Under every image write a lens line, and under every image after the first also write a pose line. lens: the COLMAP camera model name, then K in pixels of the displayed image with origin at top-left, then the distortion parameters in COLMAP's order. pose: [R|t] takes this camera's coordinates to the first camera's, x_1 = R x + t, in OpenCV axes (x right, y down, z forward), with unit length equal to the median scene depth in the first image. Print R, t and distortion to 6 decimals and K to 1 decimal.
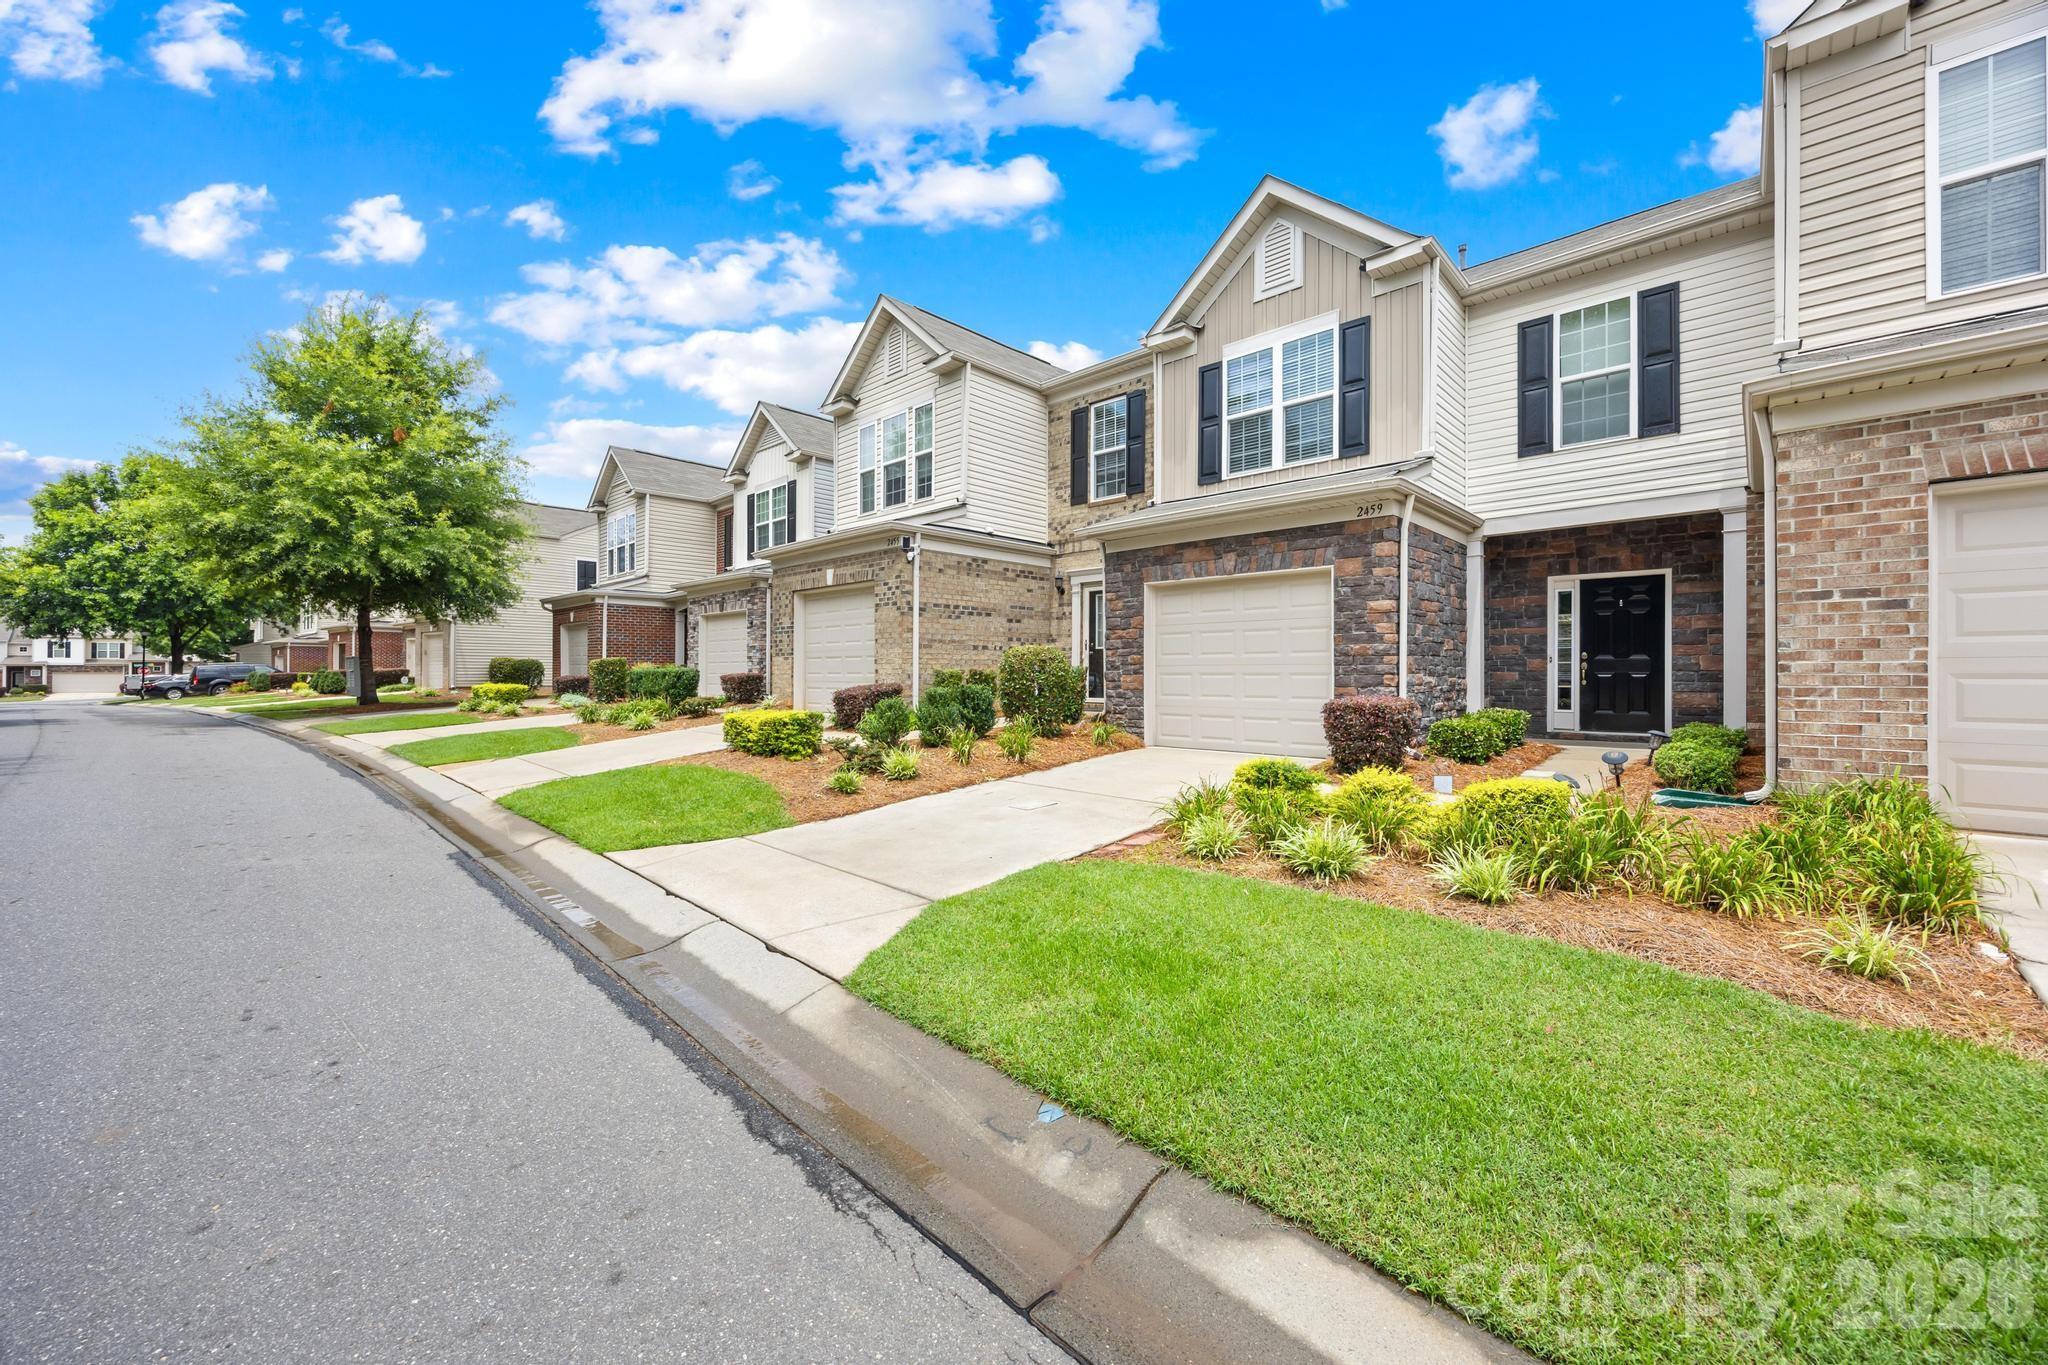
lens RADIAL K [[810.5, 0, 1031.4], [0, 810.5, 672.3], [0, 0, 1]] dist [-0.003938, -0.000062]
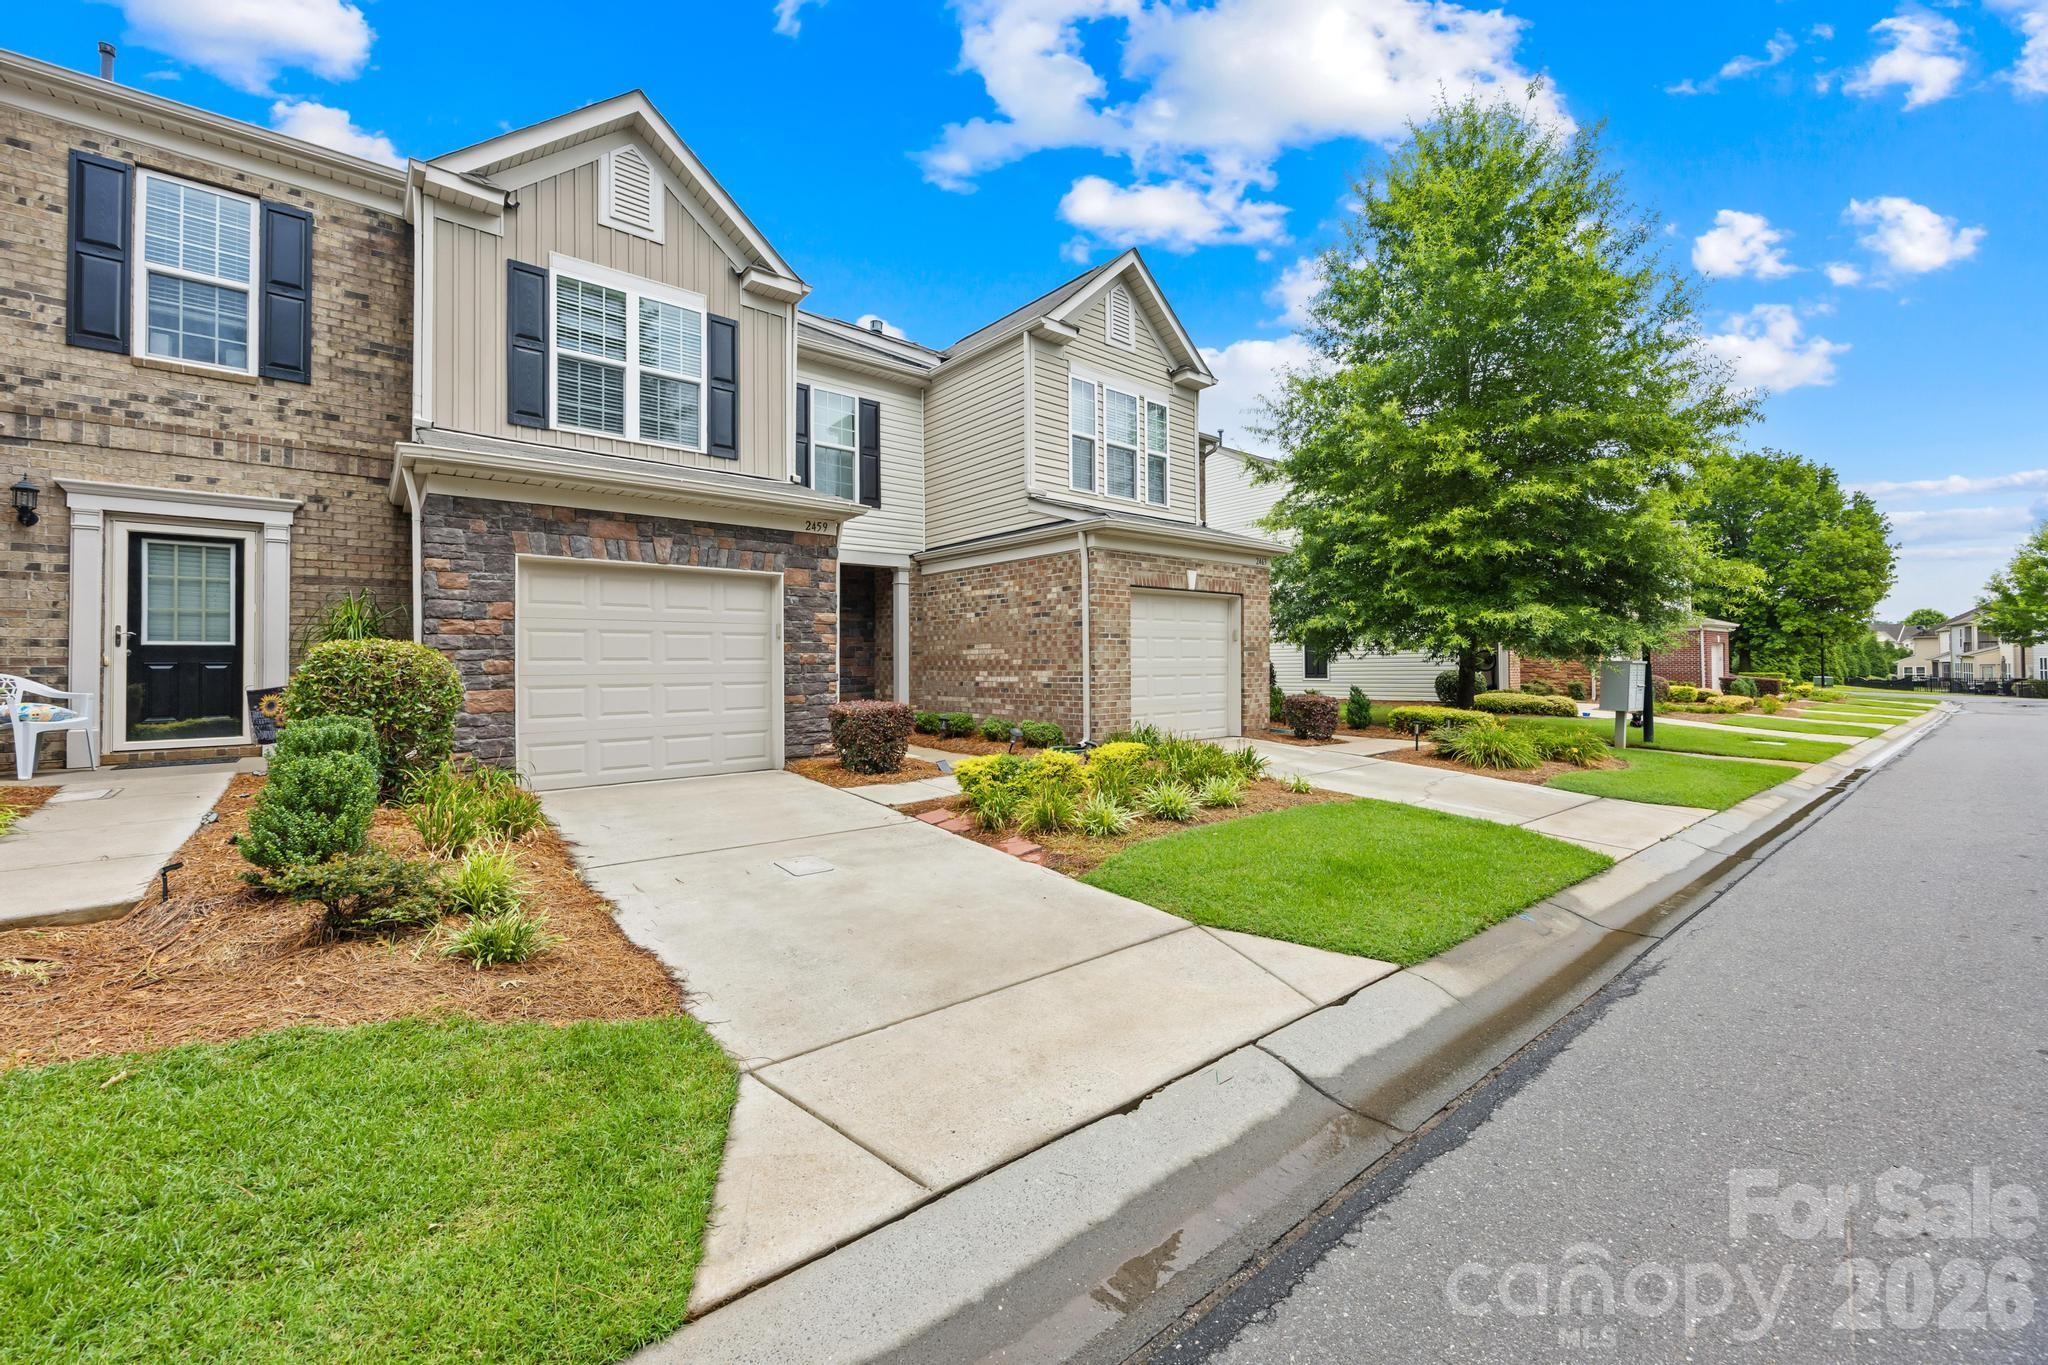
lens RADIAL K [[810.5, 0, 1031.4], [0, 810.5, 672.3], [0, 0, 1]] dist [-0.003938, -0.000062]
pose [[0.082758, -0.002070, 0.996567, -0.531635], [0.013378, 0.999910, 0.000966, -0.006350], [-0.996480, 0.013252, 0.082779, 0.552612]]
